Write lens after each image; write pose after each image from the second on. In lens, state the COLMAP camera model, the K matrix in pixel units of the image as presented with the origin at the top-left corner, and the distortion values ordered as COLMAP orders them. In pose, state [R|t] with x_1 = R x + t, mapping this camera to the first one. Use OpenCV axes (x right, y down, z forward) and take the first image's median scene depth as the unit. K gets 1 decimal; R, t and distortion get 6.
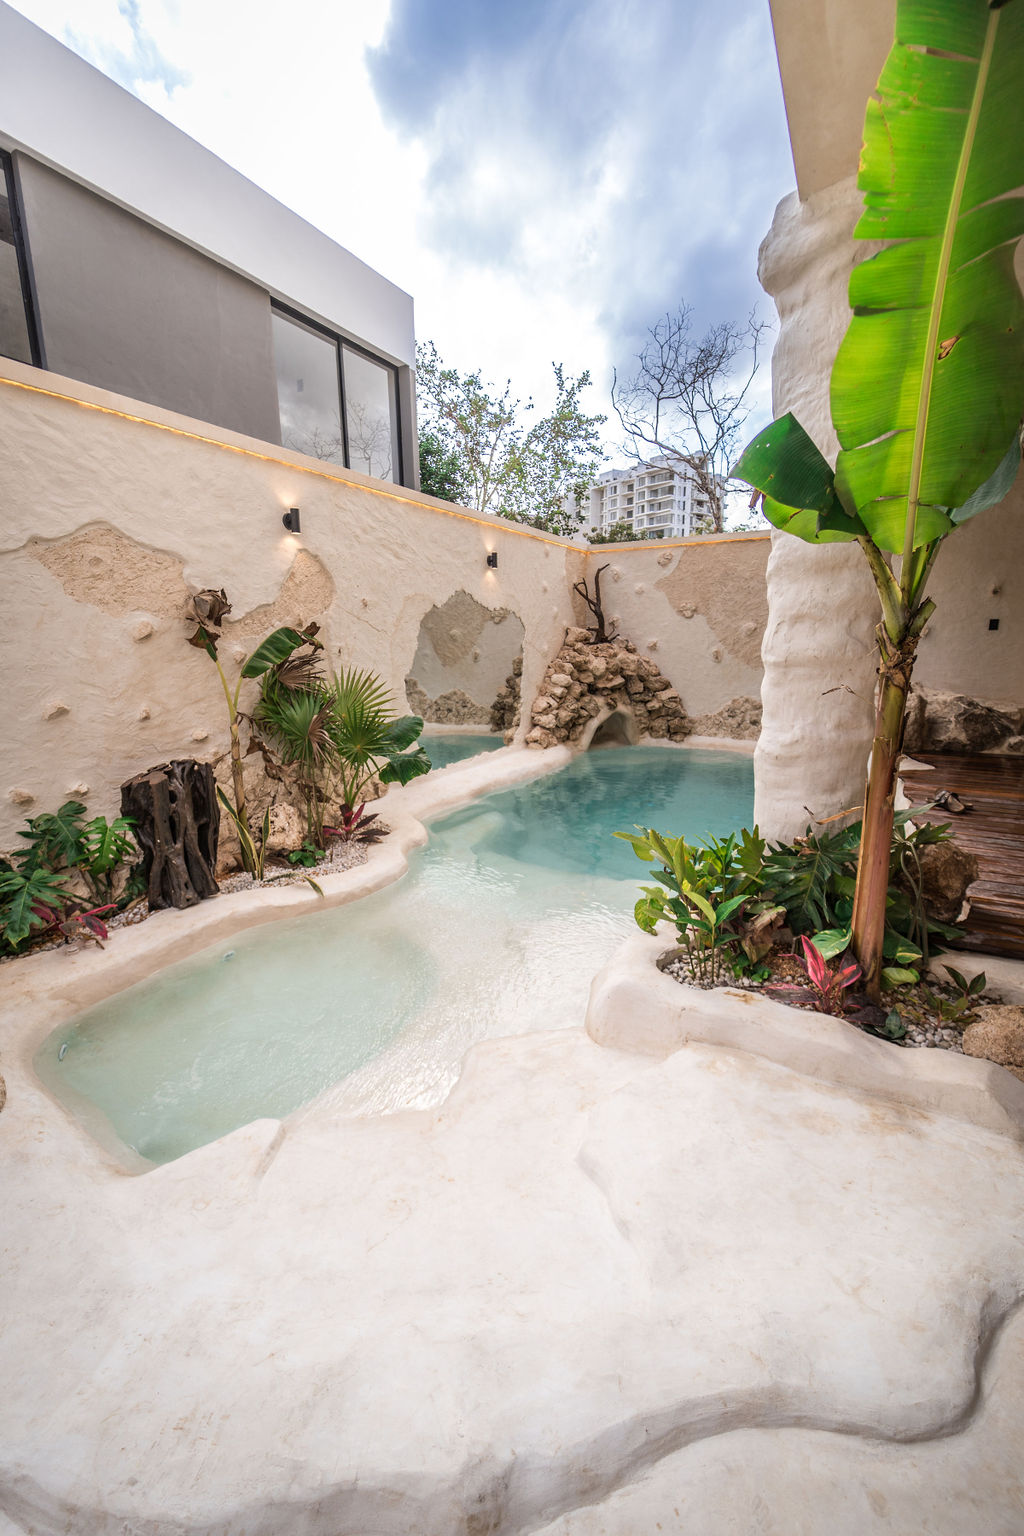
lens RADIAL K [[629.3, 0, 512.5], [0, 629.3, 767.5], [0, 0, 1]] dist [0.002843, 0.000566]
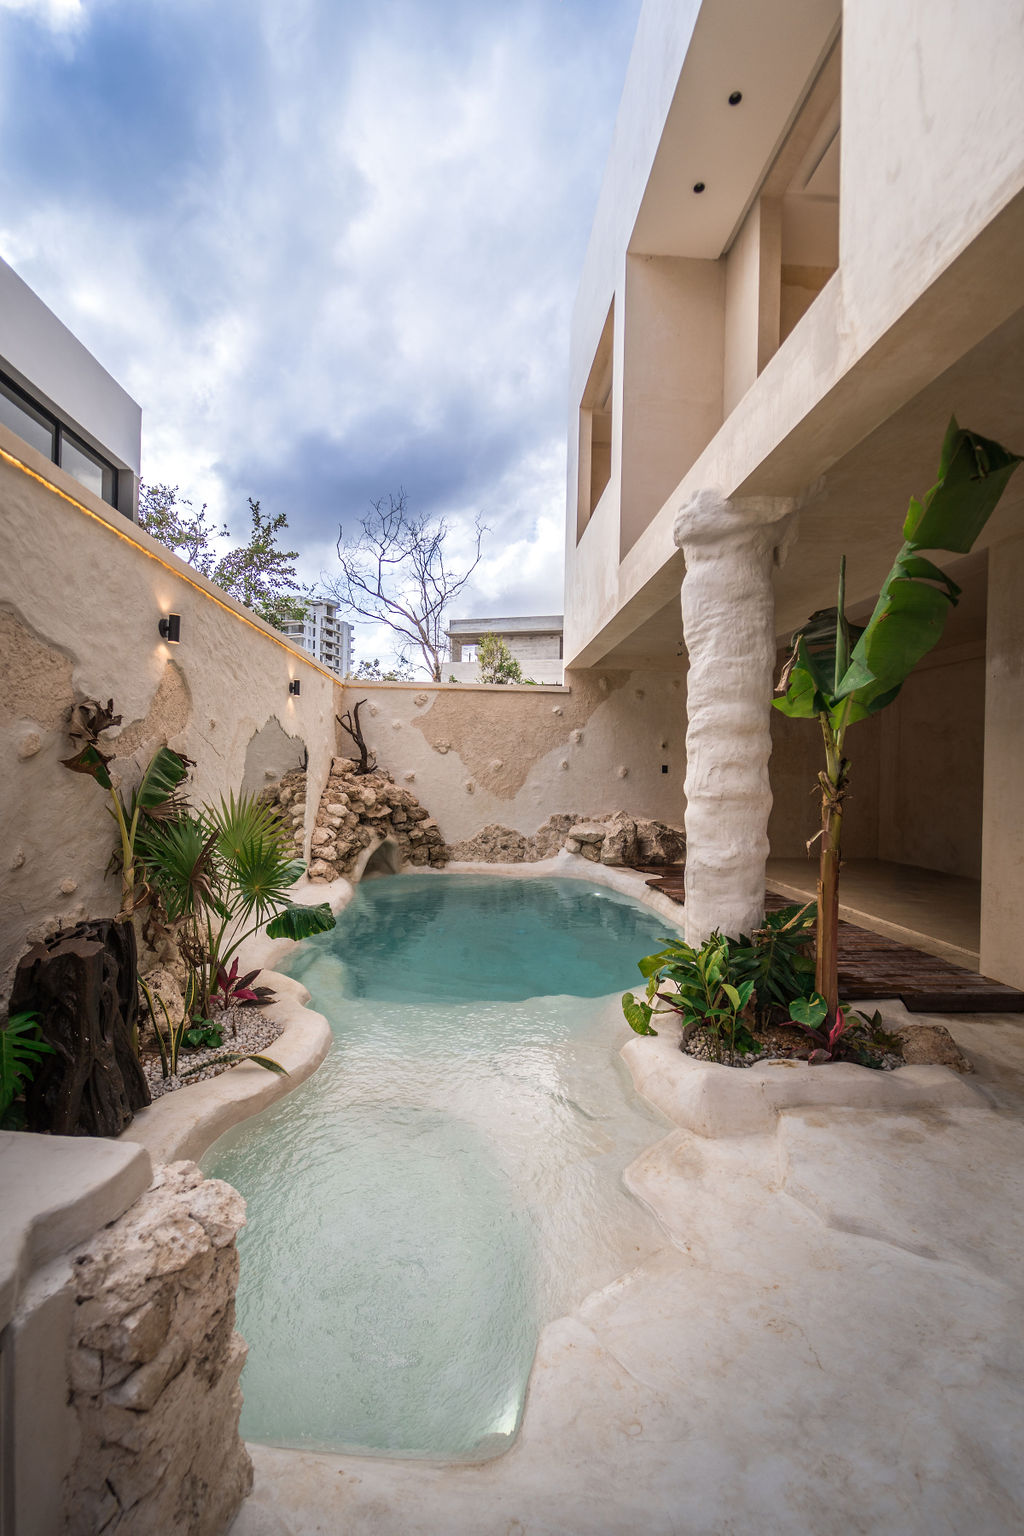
lens RADIAL K [[629.3, 0, 508.8], [0, 629.3, 767.1], [0, 0, 1]] dist [0.002843, 0.000566]
pose [[0.843181, 0.033571, 0.536580, -0.305301], [0.076524, 0.980393, -0.181589, -0.009830], [-0.532155, 0.194173, 0.824080, 0.059051]]
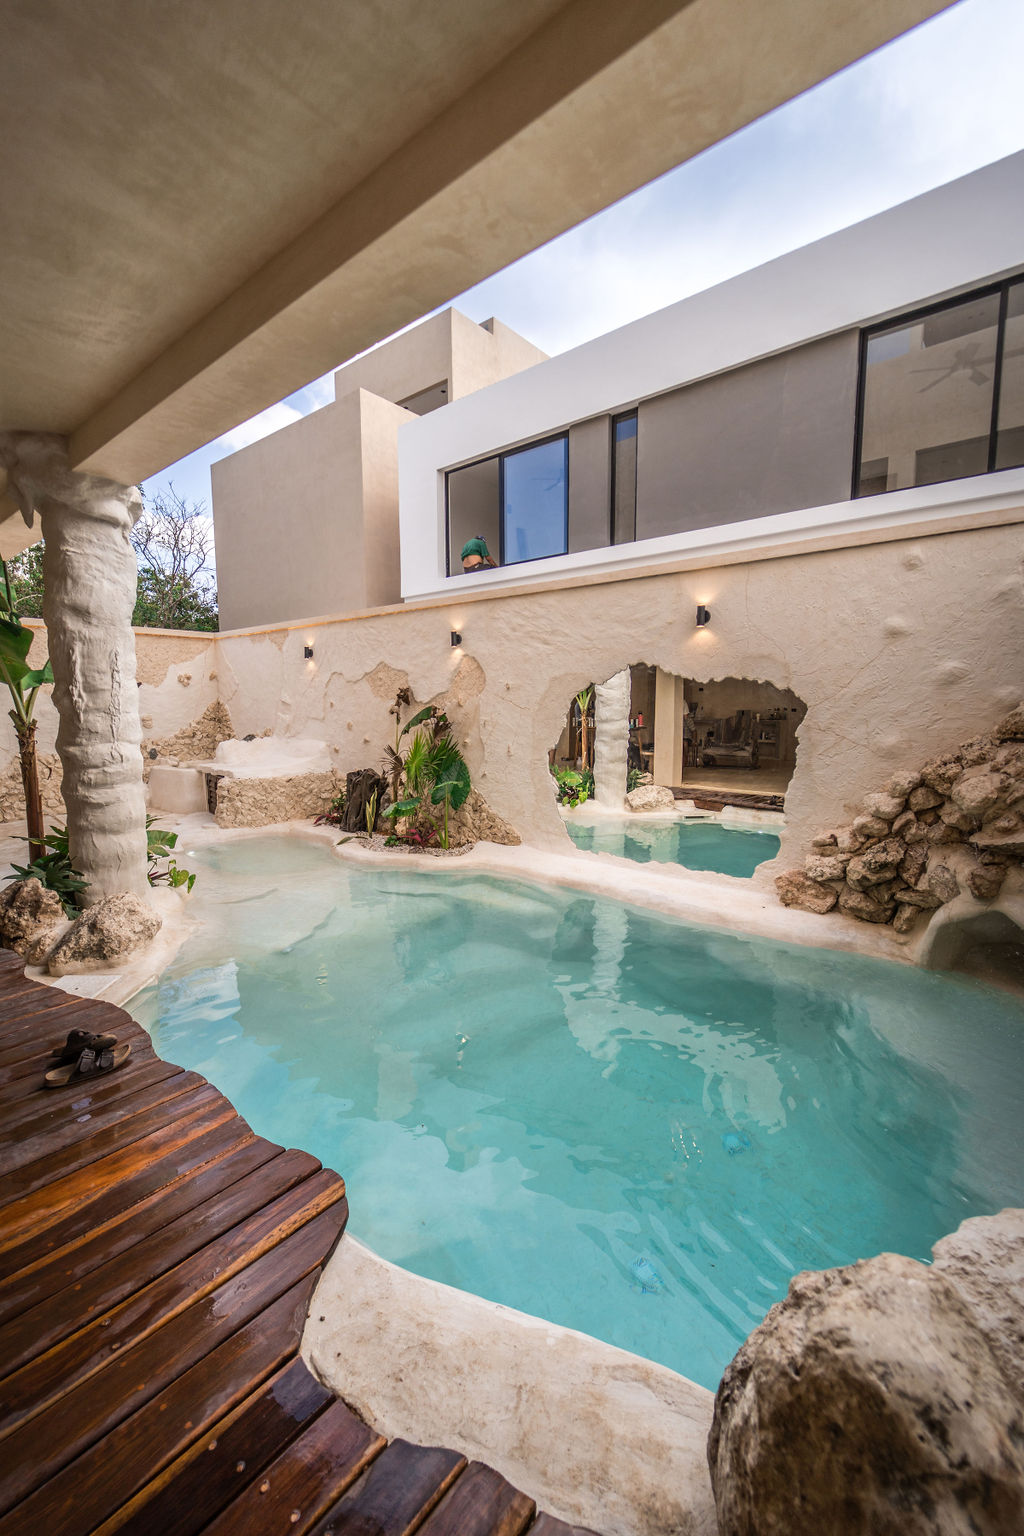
lens RADIAL K [[629.3, 0, 509.4], [0, 629.3, 771.8], [0, 0, 1]] dist [0.002843, 0.000566]
pose [[-0.195811, 0.133312, -0.971538, 0.862654], [-0.182897, 0.968368, 0.169739, -0.266599], [0.963435, 0.210928, -0.165234, 1.069437]]
